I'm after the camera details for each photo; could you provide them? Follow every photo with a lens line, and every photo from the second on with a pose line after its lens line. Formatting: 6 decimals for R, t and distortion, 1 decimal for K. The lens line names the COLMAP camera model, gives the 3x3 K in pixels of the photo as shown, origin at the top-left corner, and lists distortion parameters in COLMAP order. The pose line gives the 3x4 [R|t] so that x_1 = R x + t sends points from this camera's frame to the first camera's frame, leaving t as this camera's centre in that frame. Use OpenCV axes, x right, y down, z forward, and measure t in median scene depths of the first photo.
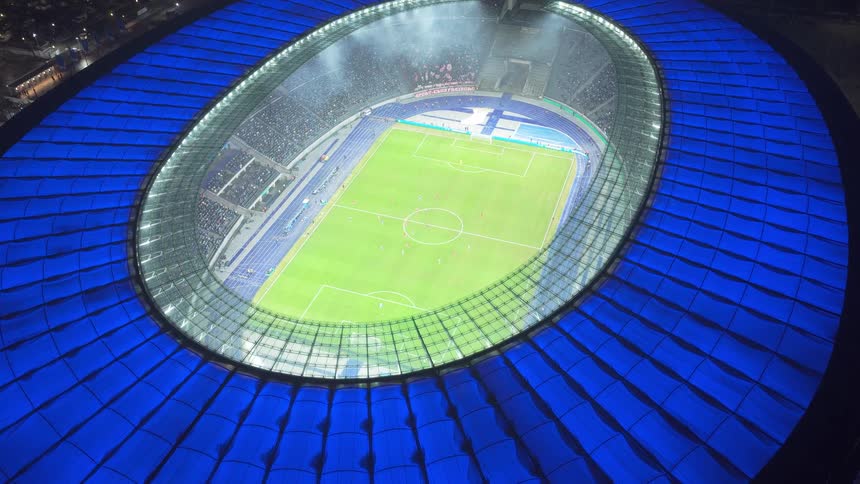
lens RADIAL K [[734.2, 0, 430.0], [0, 734.2, 242.0], [0, 0, 1]] dist [-0.001774, 0.011260]
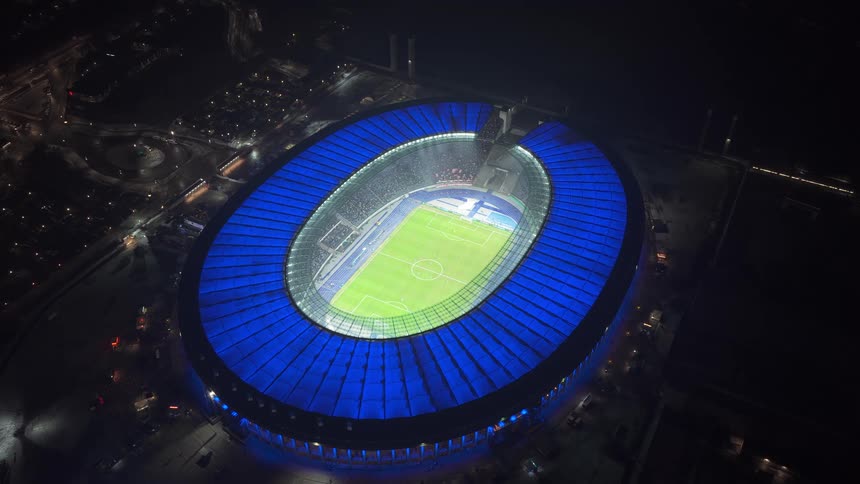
lens RADIAL K [[734.2, 0, 430.0], [0, 734.2, 242.0], [0, 0, 1]] dist [-0.001774, 0.011260]
pose [[0.988290, 0.101596, -0.113849, 0.208380], [-0.099713, 0.994770, 0.022123, -0.127852], [0.115501, -0.010512, 0.993252, -0.851116]]
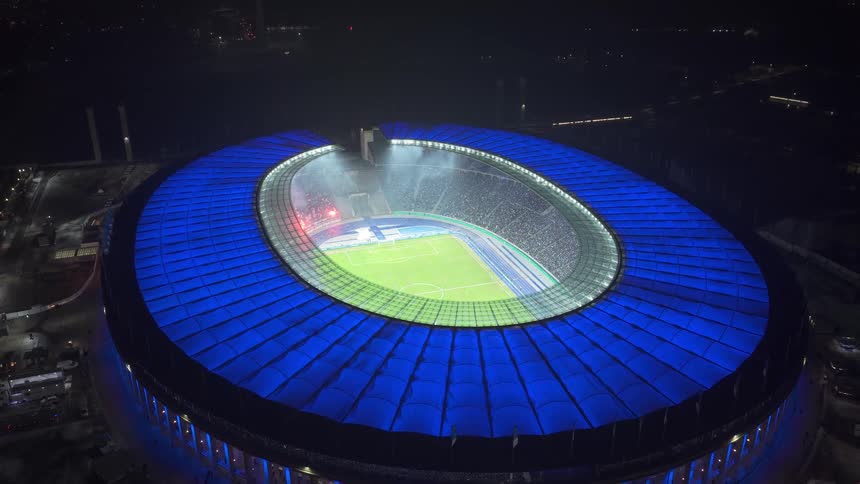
lens RADIAL K [[734.2, 0, 430.0], [0, 734.2, 242.0], [0, 0, 1]] dist [-0.001774, 0.011260]
pose [[0.789156, -0.247432, 0.562147, -0.650076], [0.390966, 0.908252, -0.149076, 0.089495], [-0.473685, 0.337425, 0.813491, -0.102469]]
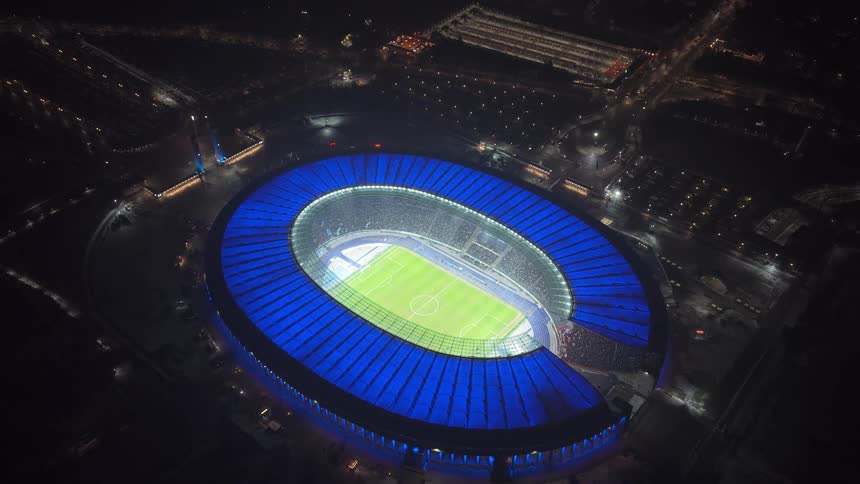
lens RADIAL K [[734.2, 0, 430.0], [0, 734.2, 242.0], [0, 0, 1]] dist [-0.001774, 0.011260]
pose [[-0.357305, 0.593178, -0.721438, 1.307959], [-0.582120, 0.462614, 0.668674, -1.412983], [0.730390, 0.658884, 0.180006, 0.475998]]
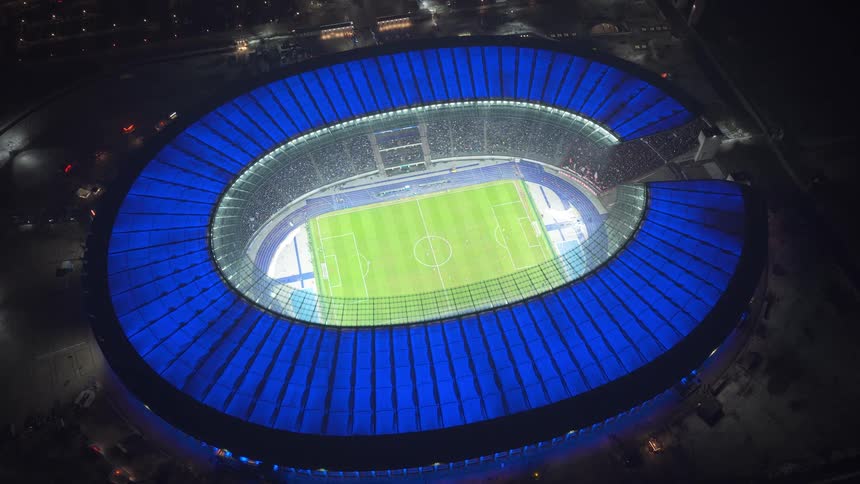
lens RADIAL K [[734.2, 0, 430.0], [0, 734.2, 242.0], [0, 0, 1]] dist [-0.001774, 0.011260]
pose [[0.545593, 0.674314, -0.497624, 0.720520], [-0.525130, 0.737837, 0.424069, -0.654183], [0.653121, 0.029948, 0.756661, -0.188885]]
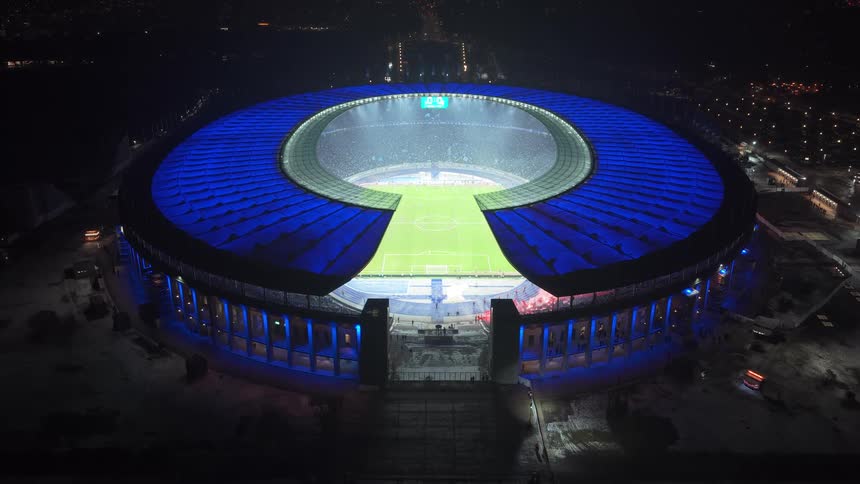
lens RADIAL K [[734.2, 0, 430.0], [0, 734.2, 242.0], [0, 0, 1]] dist [-0.001774, 0.011260]
pose [[-0.944468, 0.118608, -0.306451, 0.418391], [-0.208514, 0.504464, 0.837877, -1.095588], [0.253973, 0.855247, -0.451719, 1.545119]]
